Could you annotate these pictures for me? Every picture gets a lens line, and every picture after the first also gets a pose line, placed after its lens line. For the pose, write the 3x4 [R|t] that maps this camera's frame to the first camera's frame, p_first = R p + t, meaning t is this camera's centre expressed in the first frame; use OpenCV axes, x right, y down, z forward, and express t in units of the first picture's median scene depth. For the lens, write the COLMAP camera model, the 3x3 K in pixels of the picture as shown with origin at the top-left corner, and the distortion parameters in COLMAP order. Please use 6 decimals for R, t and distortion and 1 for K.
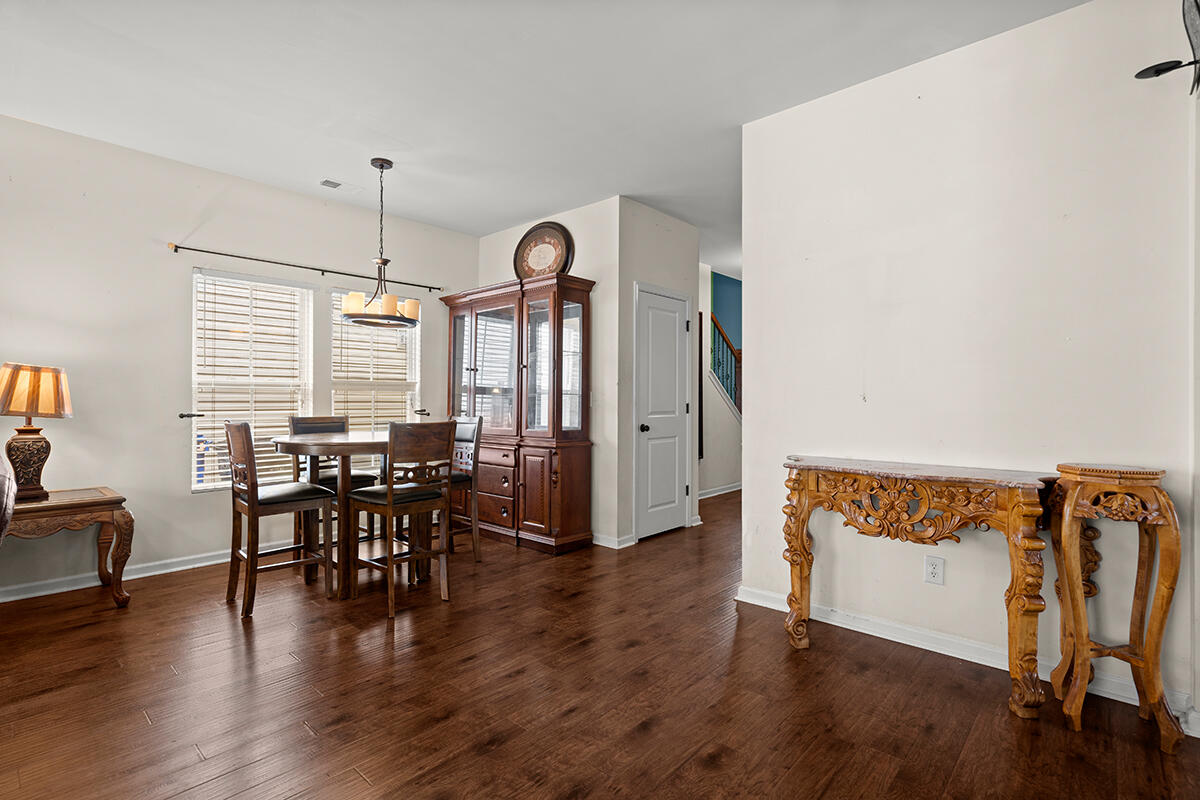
lens RADIAL K [[554.2, 0, 622.3], [0, 554.2, 410.2], [0, 0, 1]] dist [-0.003945, 0.000313]
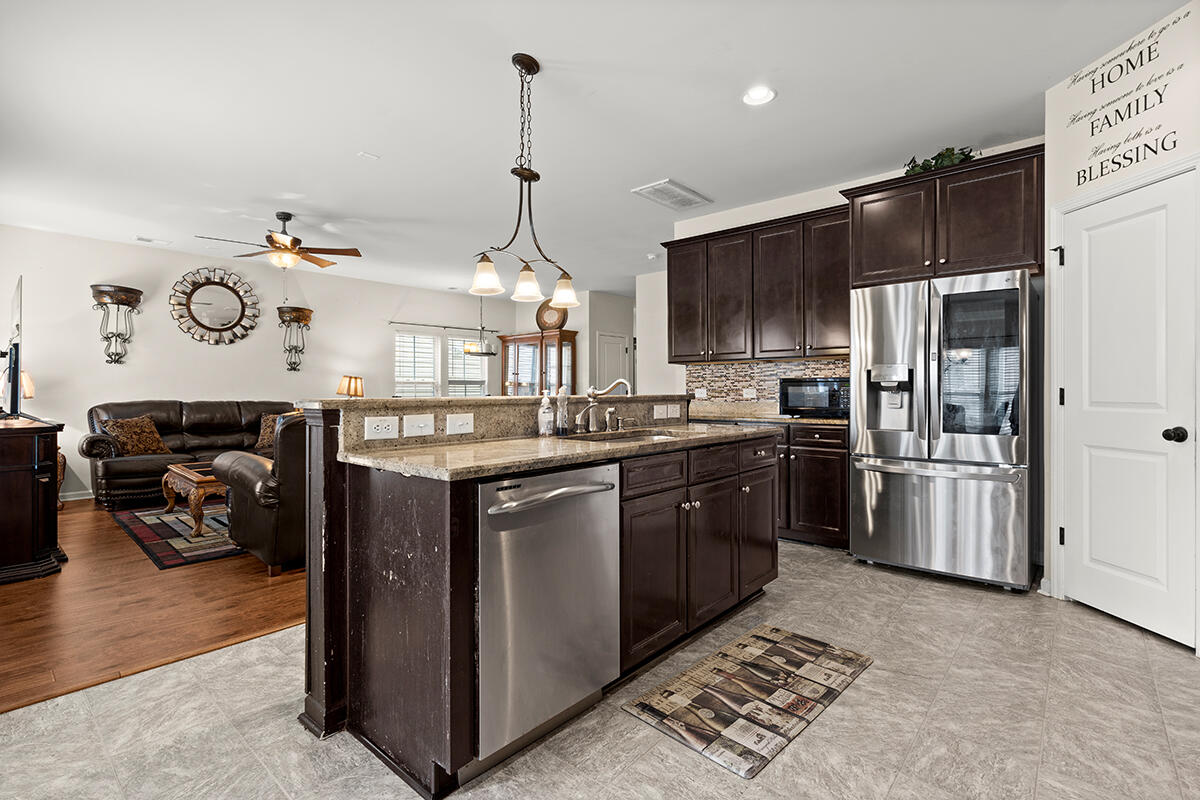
lens RADIAL K [[554.2, 0, 610.3], [0, 554.2, 393.6], [0, 0, 1]] dist [-0.003945, 0.000313]
pose [[0.999919, -0.007909, 0.010006, 0.089473], [0.008053, 0.999863, -0.014474, 0.055258], [-0.009890, 0.014553, 0.999845, -1.912825]]
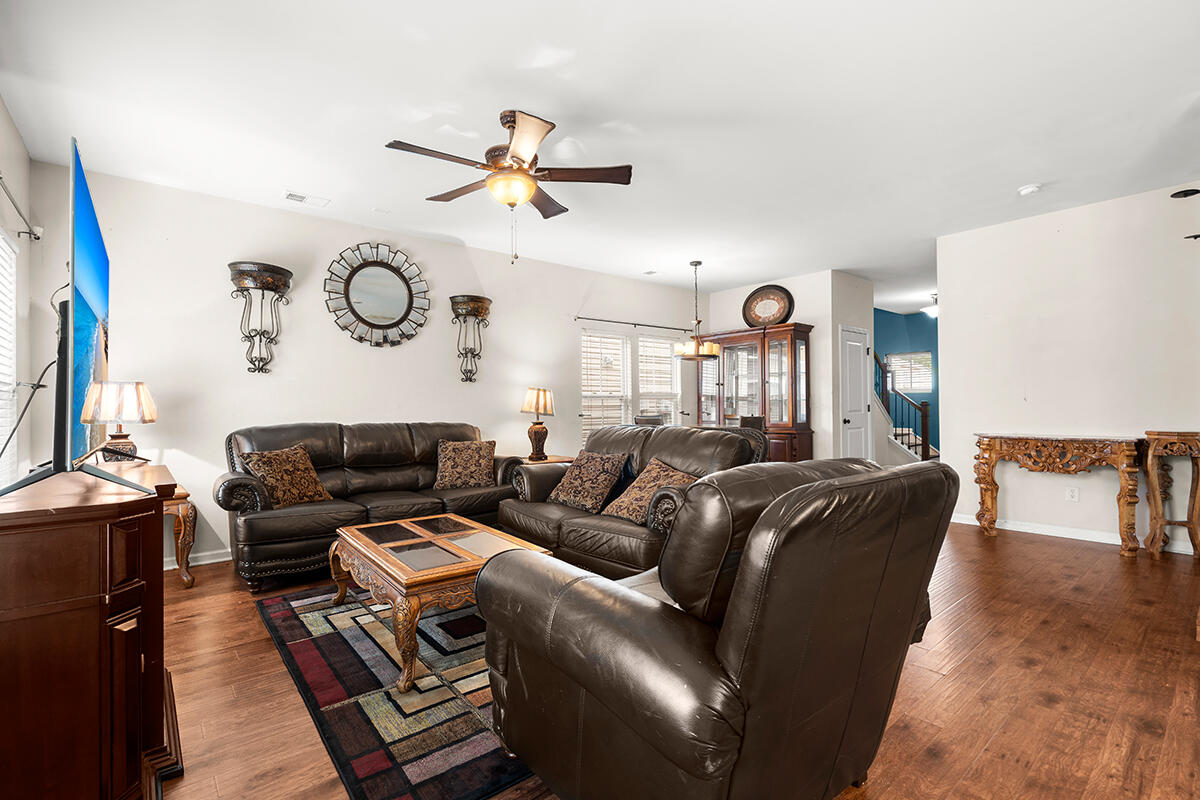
lens RADIAL K [[554.2, 0, 613.5], [0, 554.2, 406.7], [0, 0, 1]] dist [-0.003945, 0.000313]
pose [[0.989905, -0.013353, -0.141103, -0.696518], [0.010770, 0.999760, -0.019053, 0.026124], [0.141323, 0.017341, 0.989812, -1.048641]]
